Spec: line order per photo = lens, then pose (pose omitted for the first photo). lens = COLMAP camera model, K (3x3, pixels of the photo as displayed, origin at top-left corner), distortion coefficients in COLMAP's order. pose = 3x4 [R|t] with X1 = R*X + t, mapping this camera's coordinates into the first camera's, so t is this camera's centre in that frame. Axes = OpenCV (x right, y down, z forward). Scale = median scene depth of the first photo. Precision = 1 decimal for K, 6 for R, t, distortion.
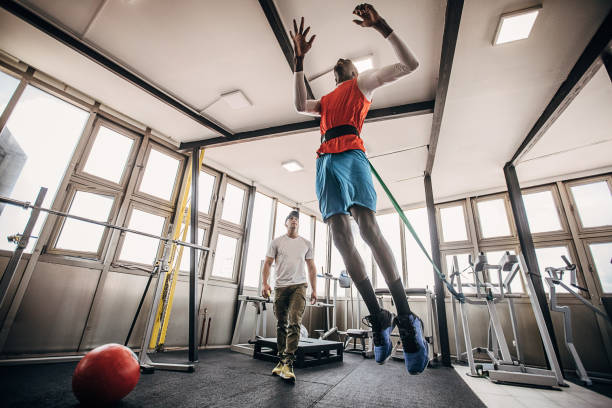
lens RADIAL K [[278.9, 0, 306.0], [0, 278.9, 204.0], [0, 0, 1]] dist [-0.050151, 0.020093]
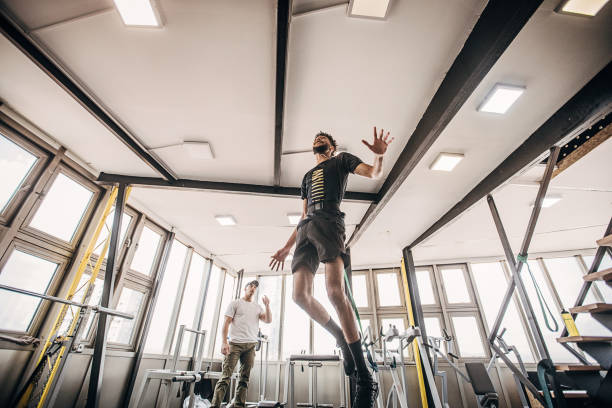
lens RADIAL K [[278.9, 0, 306.0], [0, 278.9, 204.0], [0, 0, 1]] dist [-0.050151, 0.020093]
pose [[0.904239, 0.183185, 0.385740, -0.188583], [-0.121528, 0.976355, -0.178780, -0.055544], [-0.409369, 0.114781, 0.905120, 0.020179]]
